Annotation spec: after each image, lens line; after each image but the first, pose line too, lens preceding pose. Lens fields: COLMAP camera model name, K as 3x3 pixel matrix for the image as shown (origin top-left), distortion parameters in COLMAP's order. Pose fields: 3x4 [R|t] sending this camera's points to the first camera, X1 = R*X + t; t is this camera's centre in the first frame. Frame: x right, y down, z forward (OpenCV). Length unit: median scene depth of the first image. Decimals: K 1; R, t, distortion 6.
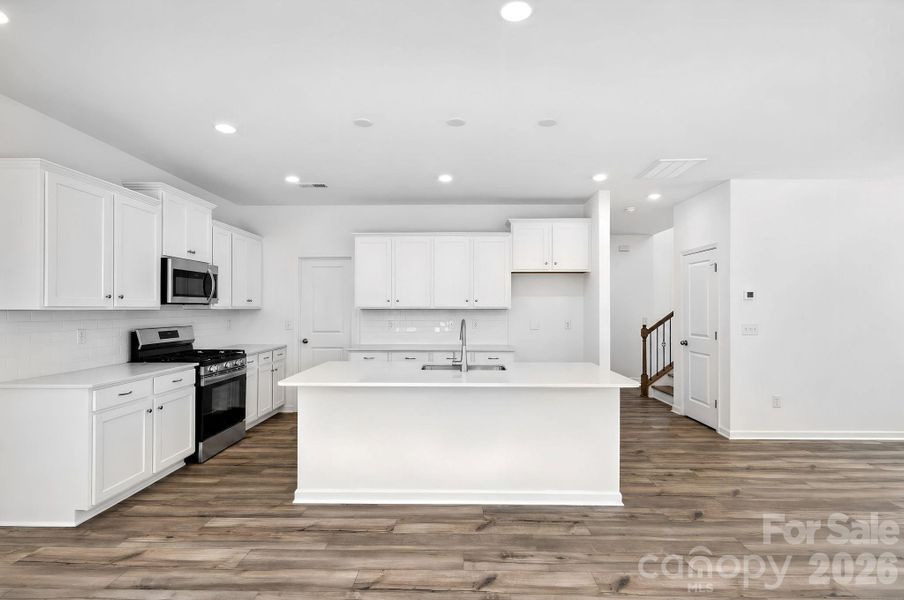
lens RADIAL K [[412.2, 0, 463.3], [0, 412.2, 306.1], [0, 0, 1]] dist [0.002845, -0.001114]
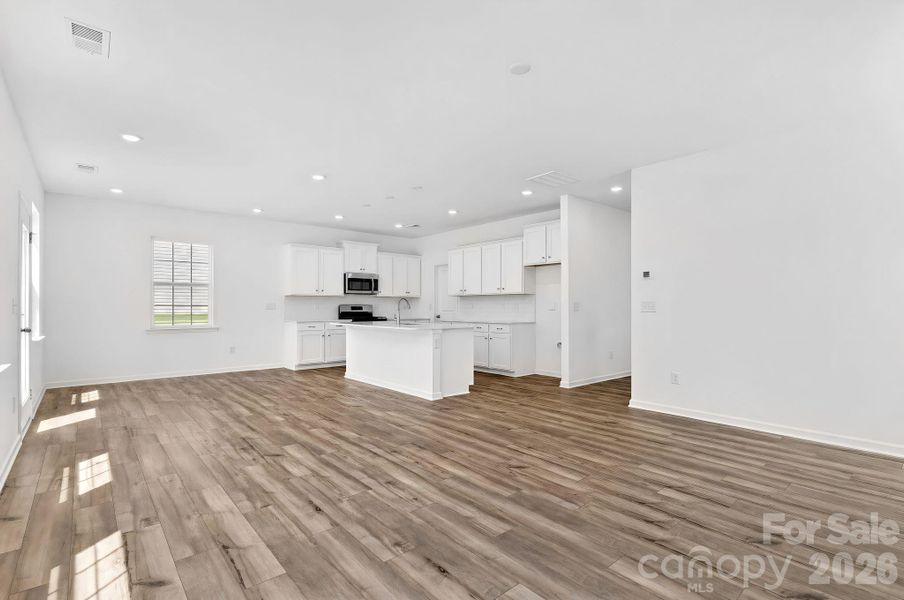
lens RADIAL K [[412.2, 0, 472.9], [0, 412.2, 304.4], [0, 0, 1]] dist [0.002845, -0.001114]
pose [[0.696234, -0.004899, -0.717798, 1.375195], [0.006943, 0.999976, -0.000091, 0.057905], [0.717781, -0.004921, 0.696251, -0.073229]]
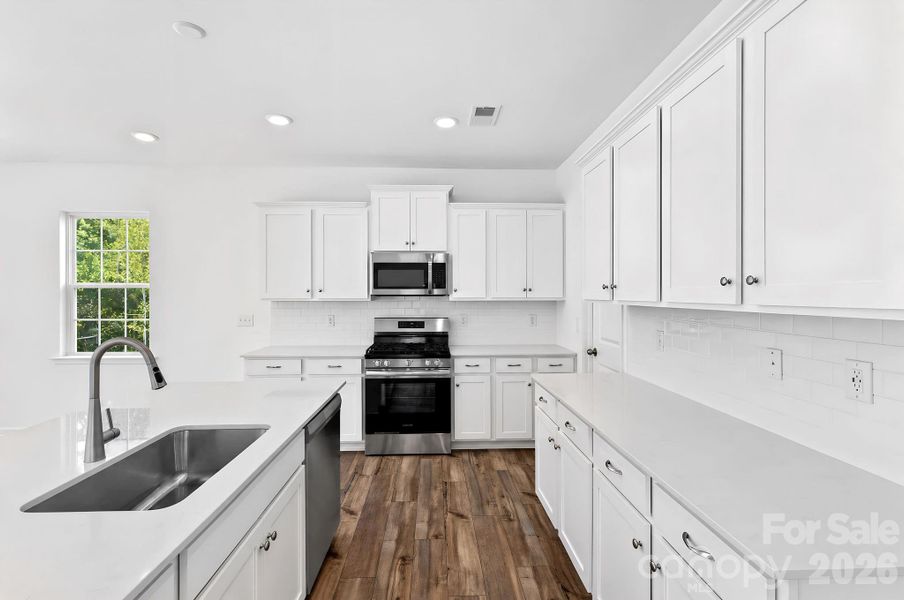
lens RADIAL K [[412.2, 0, 459.5], [0, 412.2, 296.8], [0, 0, 1]] dist [0.002845, -0.001114]
pose [[0.052392, 0.003852, -0.998619, 0.367761], [0.005092, 0.999979, 0.004124, -0.006199], [0.998614, -0.005301, 0.052372, 1.165261]]
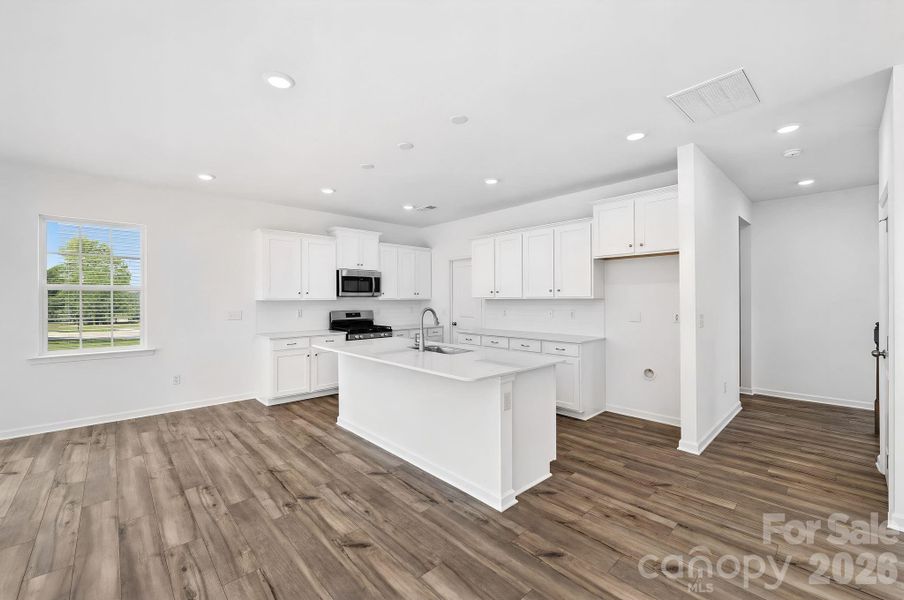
lens RADIAL K [[366.8, 0, 455.2], [0, 366.8, 300.4], [0, 0, 1]] dist [-0.009680, -0.000112]
pose [[0.699153, -0.001376, -0.714971, 0.700108], [0.008440, 0.999944, 0.006329, 0.003883], [0.714922, -0.010459, 0.699126, 0.278655]]
